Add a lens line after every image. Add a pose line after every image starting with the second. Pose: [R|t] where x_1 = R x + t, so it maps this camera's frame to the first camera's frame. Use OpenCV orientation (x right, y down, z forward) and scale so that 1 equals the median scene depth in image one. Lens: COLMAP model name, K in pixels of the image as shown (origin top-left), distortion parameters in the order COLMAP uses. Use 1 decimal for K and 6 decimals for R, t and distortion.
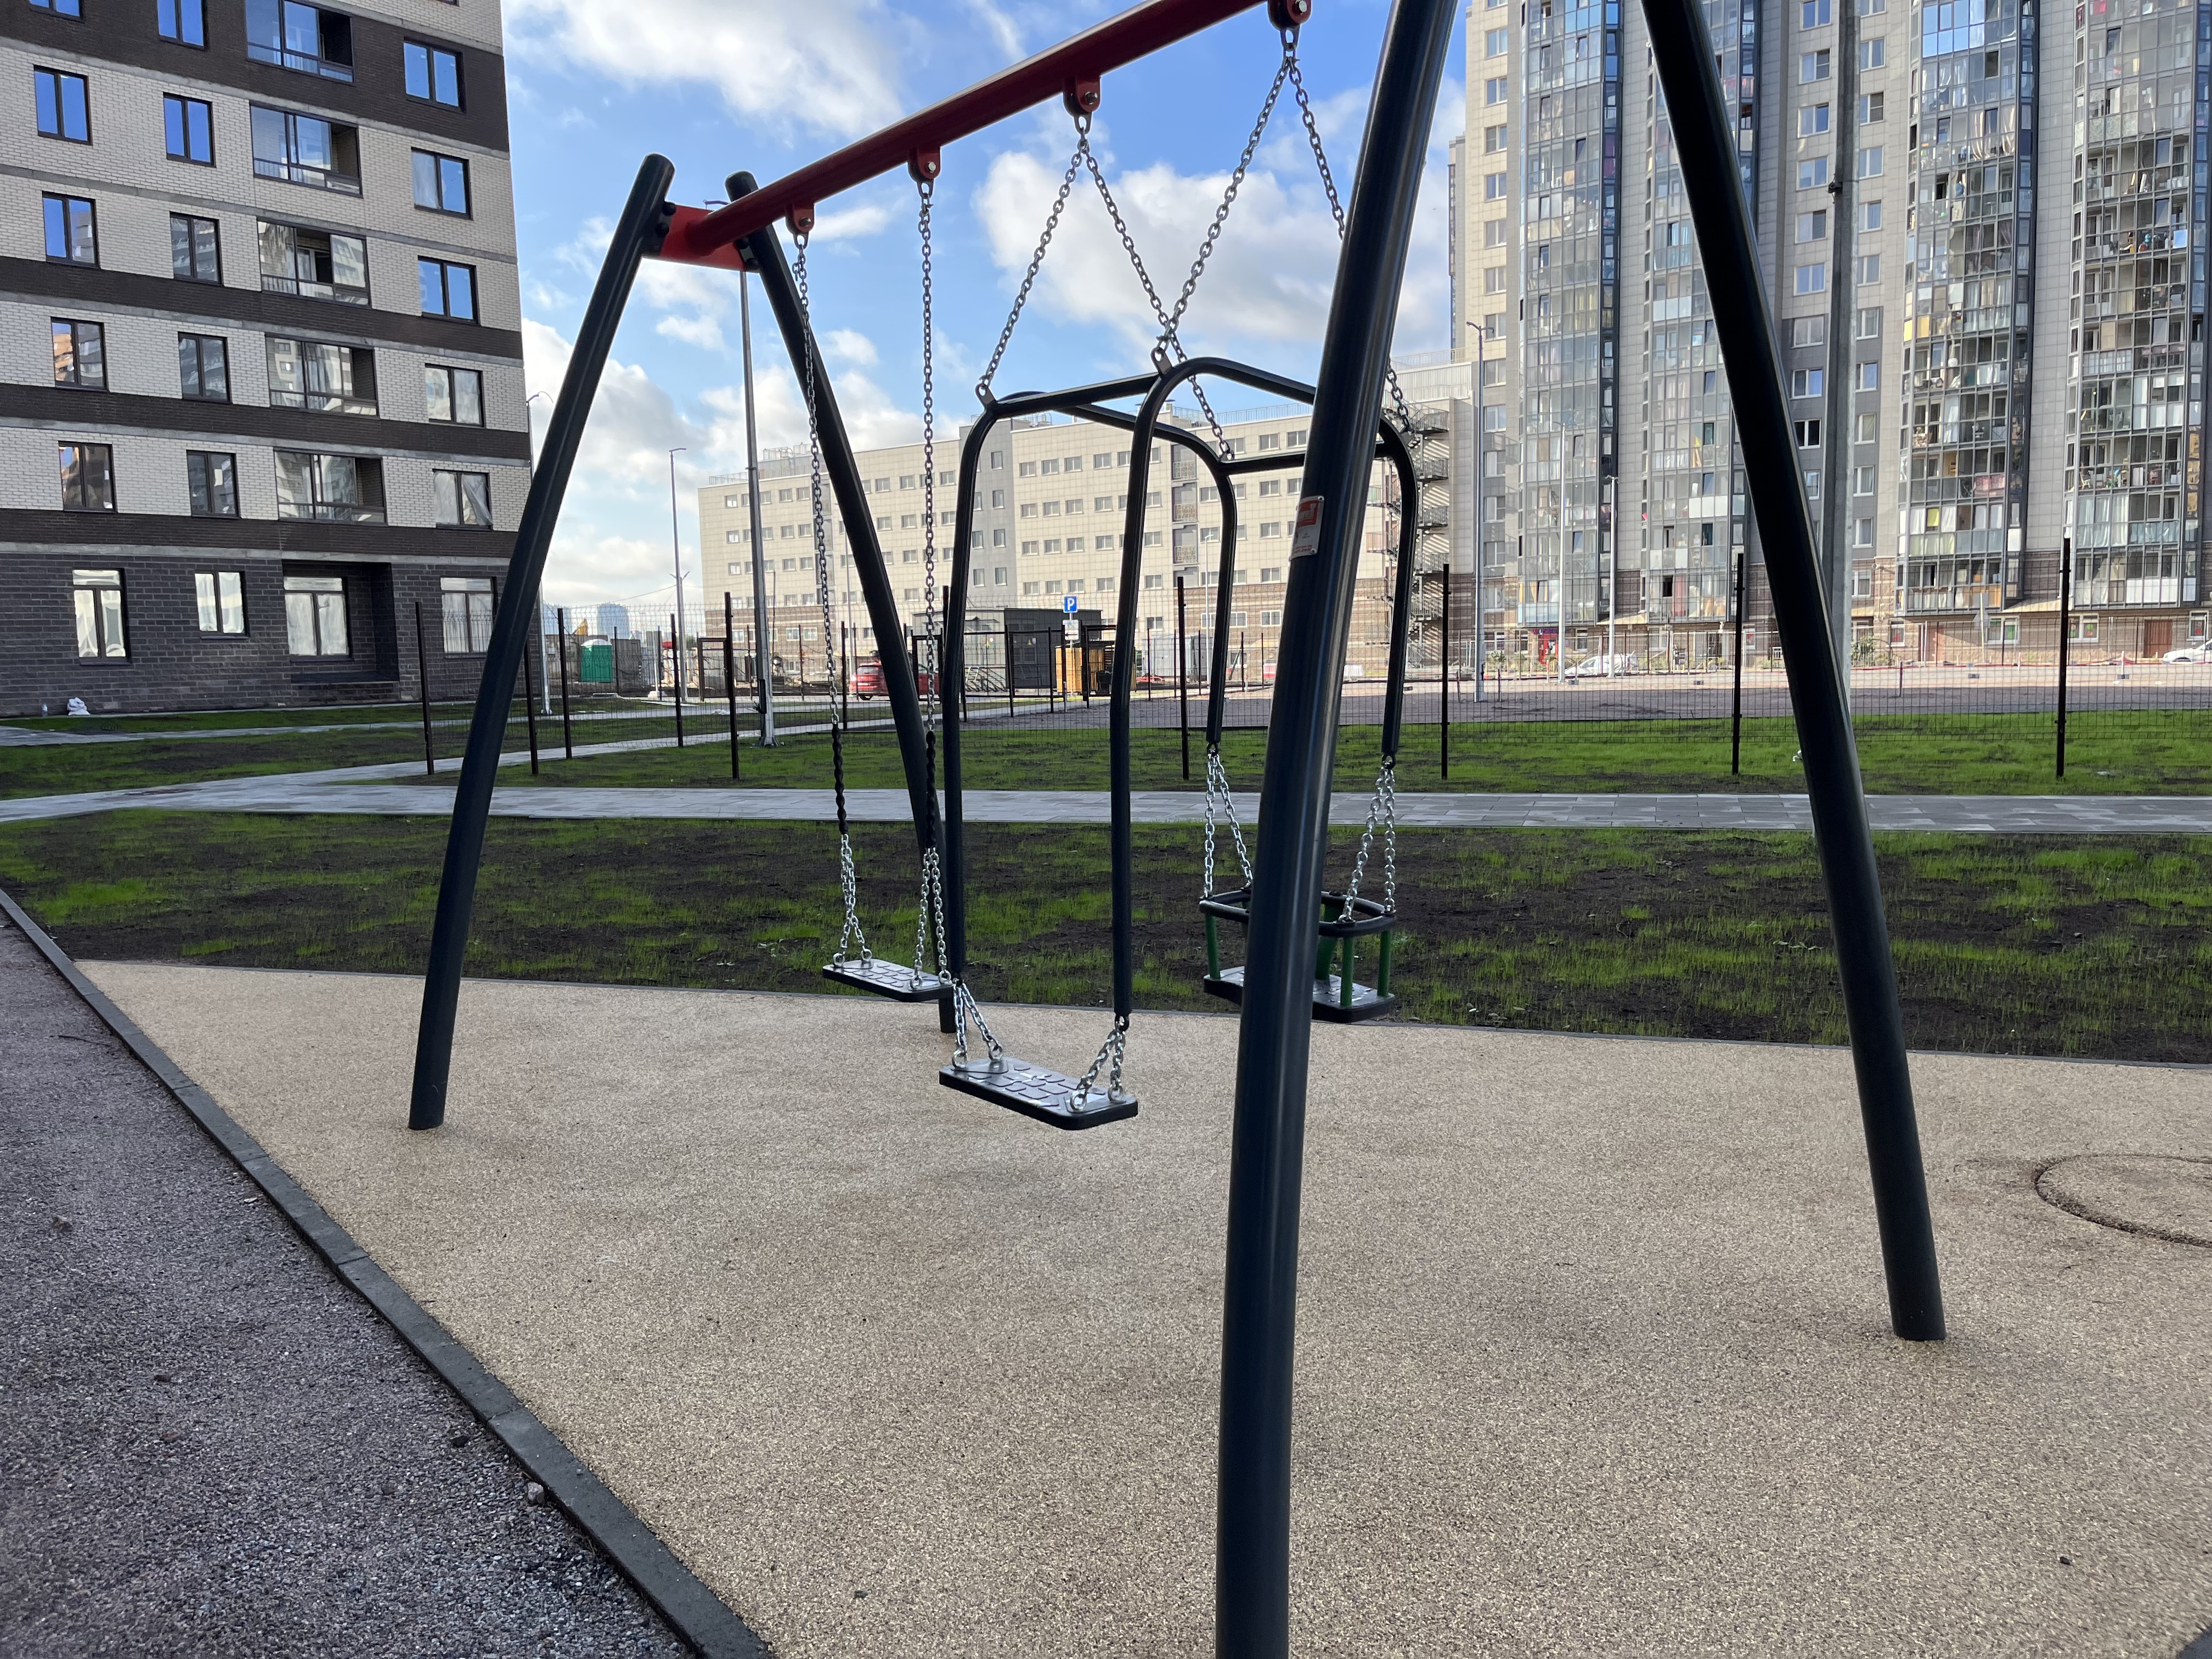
lens RADIAL K [[1681.1, 0, 1130.6], [0, 1681.1, 823.1], [0, 0, 1]] dist [0.069549, -0.092941]
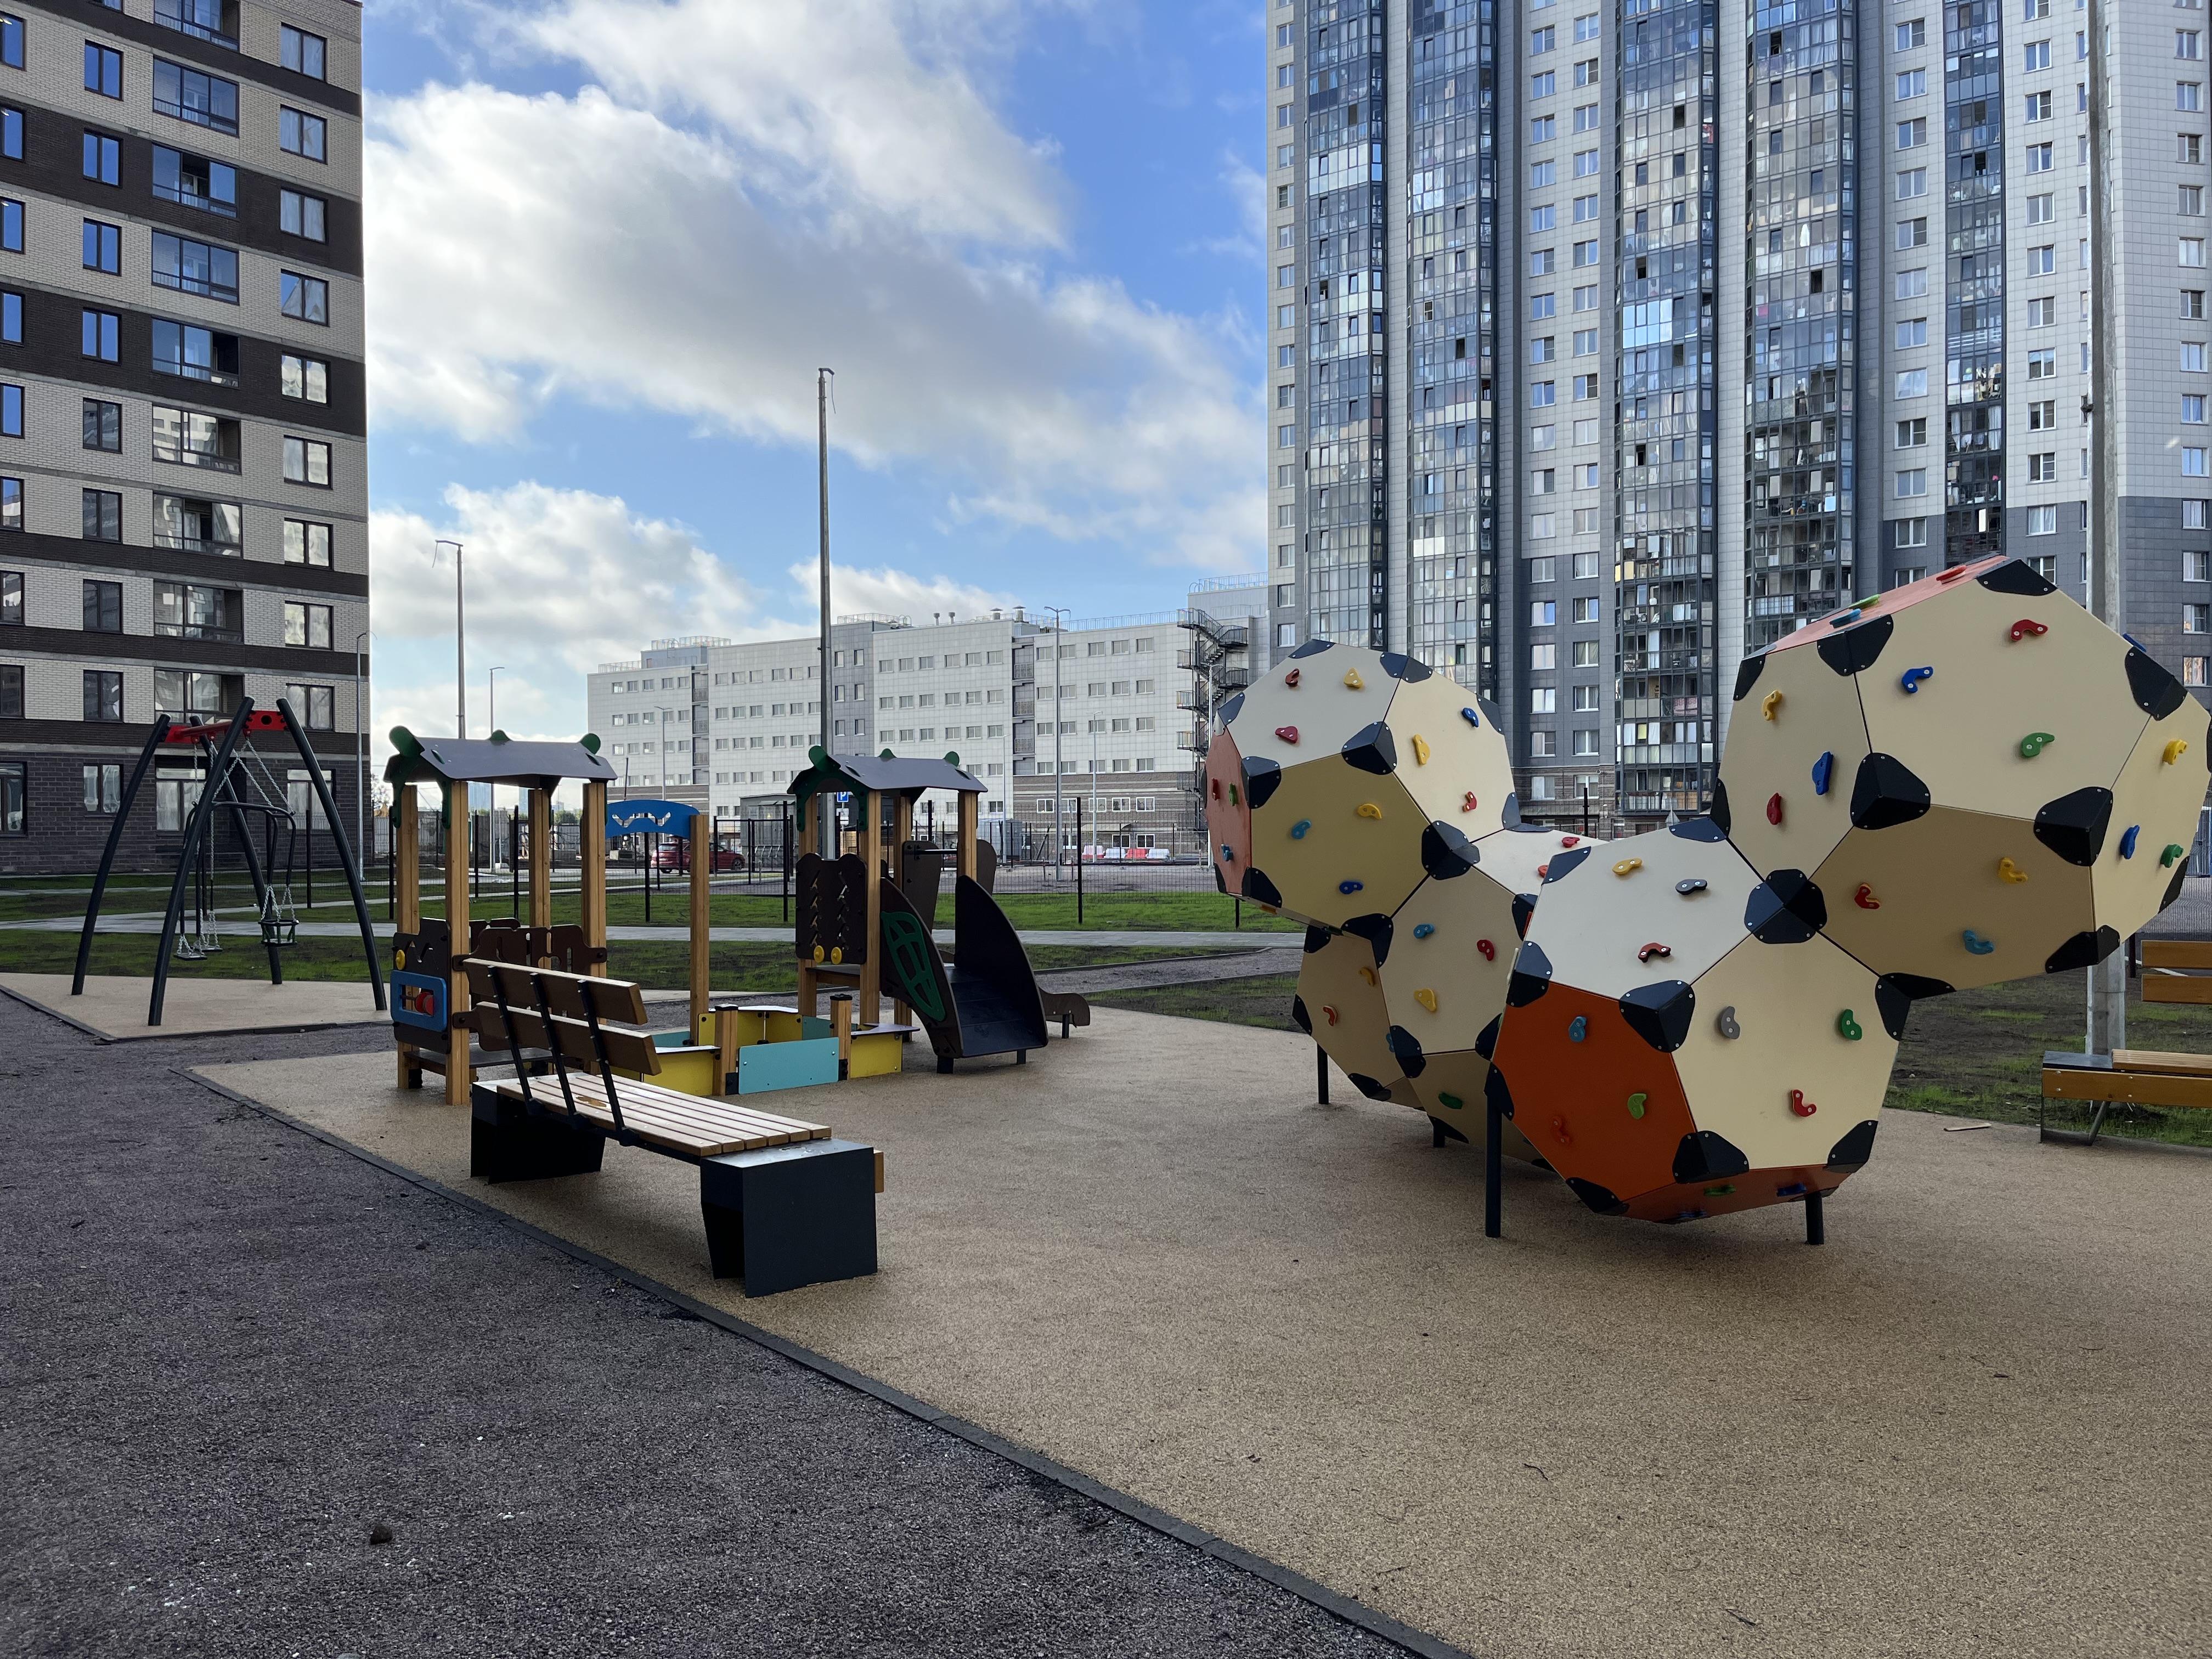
lens RADIAL K [[1681.1, 0, 1126.8], [0, 1681.1, 836.8], [0, 0, 1]] dist [0.069549, -0.092941]
pose [[0.999066, 0.016275, 0.040016, 0.152478], [-0.012298, 0.995140, -0.097694, 0.017174], [-0.041411, 0.097111, 0.994412, -0.247647]]
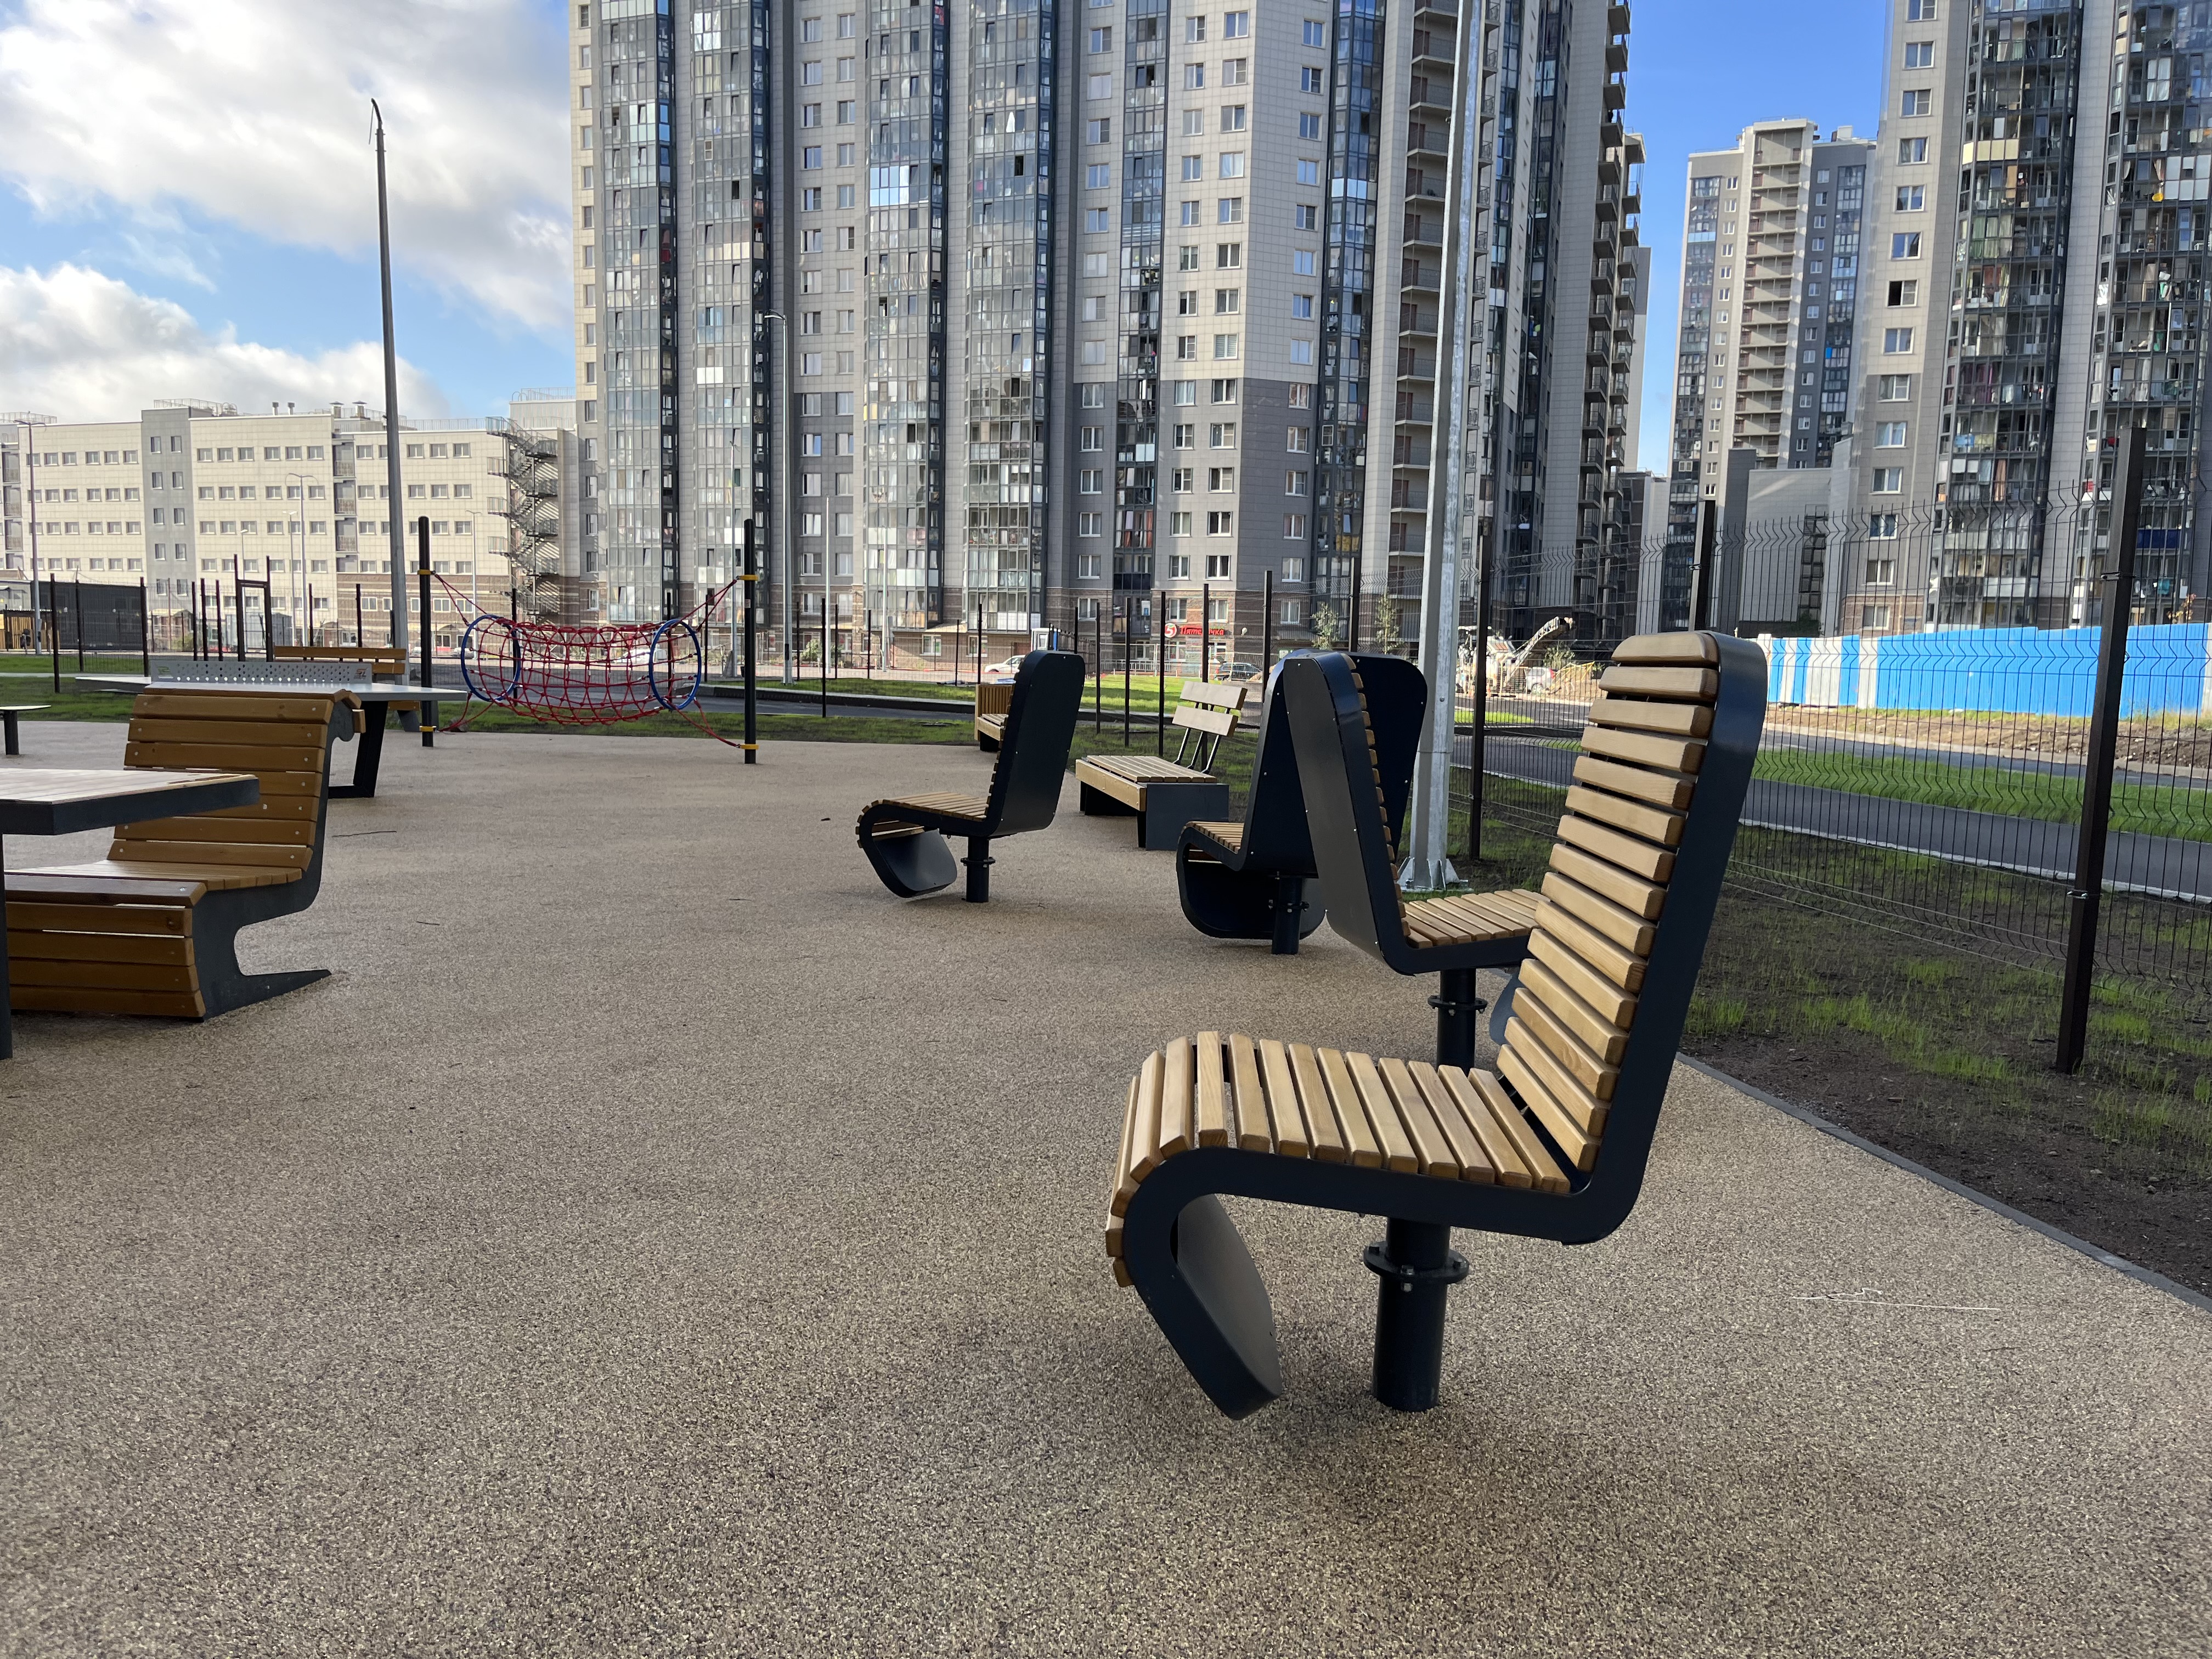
lens RADIAL K [[1681.1, 0, 1104.6], [0, 1681.1, 838.9], [0, 0, 1]] dist [0.069549, -0.092941]
pose [[0.958710, 0.014122, 0.284033, 0.532832], [-0.016863, 0.999832, 0.007207, 0.054427], [-0.283884, -0.011699, 0.958787, -0.617456]]
